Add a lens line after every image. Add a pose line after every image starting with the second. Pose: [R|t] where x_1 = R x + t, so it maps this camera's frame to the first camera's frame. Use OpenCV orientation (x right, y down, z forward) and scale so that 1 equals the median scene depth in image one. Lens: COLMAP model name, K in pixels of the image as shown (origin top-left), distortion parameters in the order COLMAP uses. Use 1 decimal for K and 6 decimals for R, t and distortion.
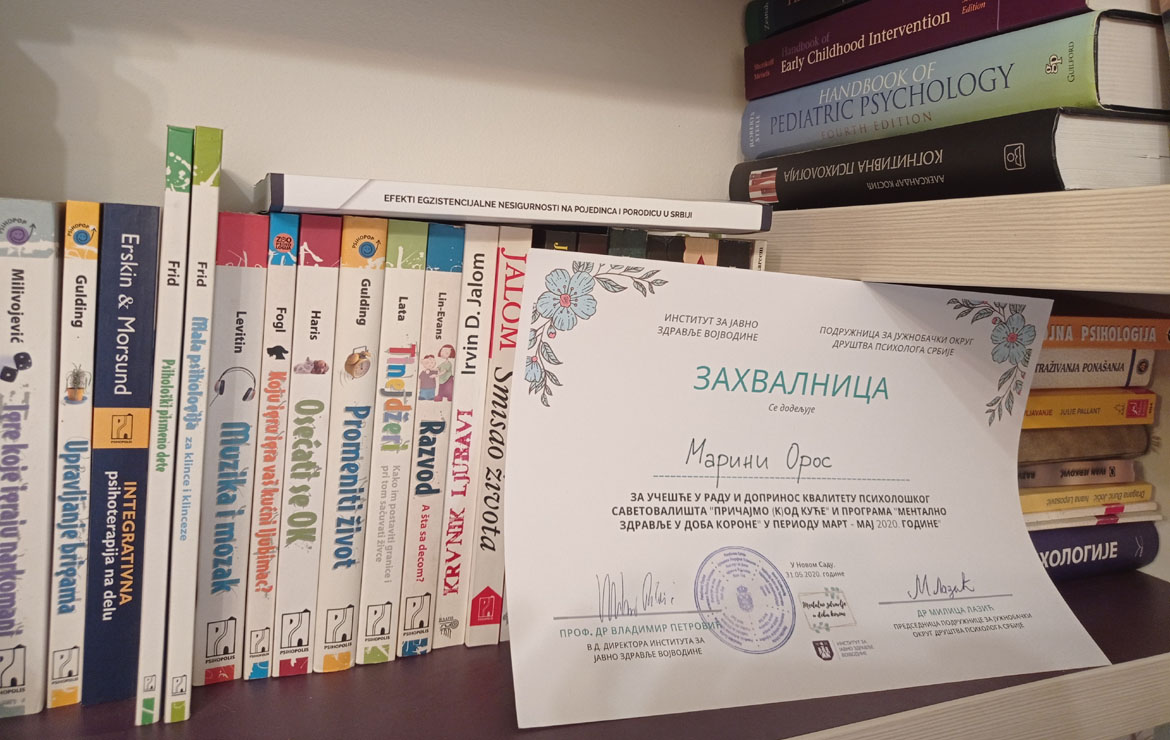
lens RADIAL K [[947.8, 0, 519.2], [0, 947.8, 370.0], [0, 0, 1]] dist [0.079300, -0.004550]
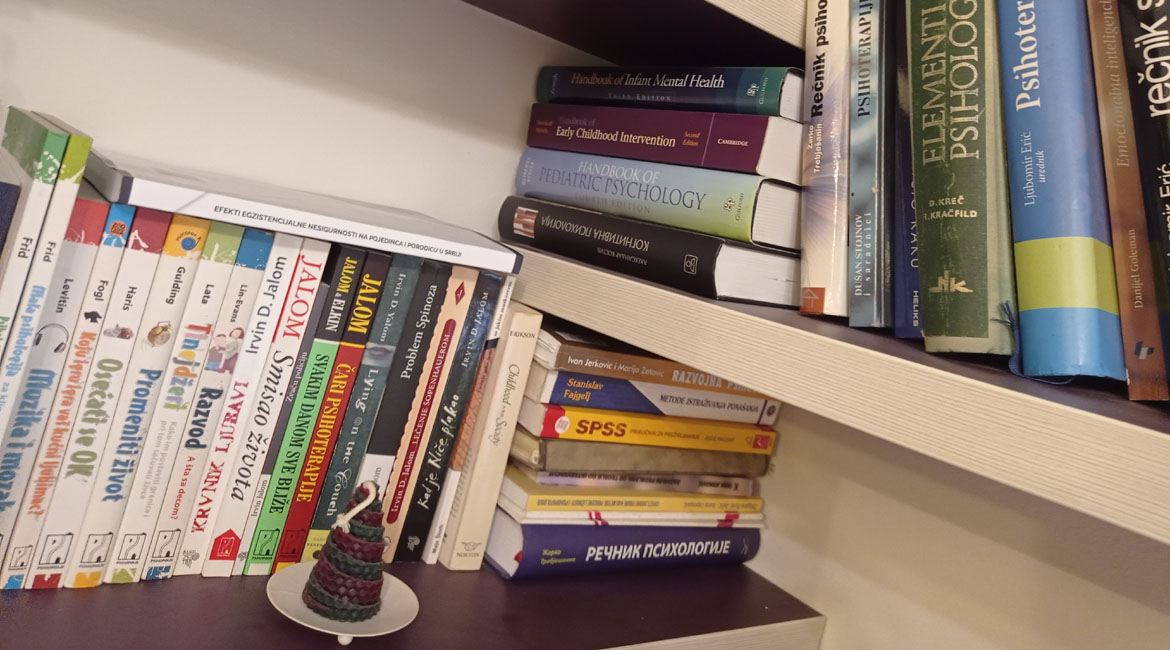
lens RADIAL K [[933.0, 0, 585.0], [0, 933.0, 325.0], [0, 0, 1]] dist [0.209924, -0.301228]
pose [[0.925578, 0.198712, 0.322210, -0.062520], [-0.200597, 0.979282, -0.027705, -0.088622], [-0.321040, -0.038991, 0.946263, -0.309592]]
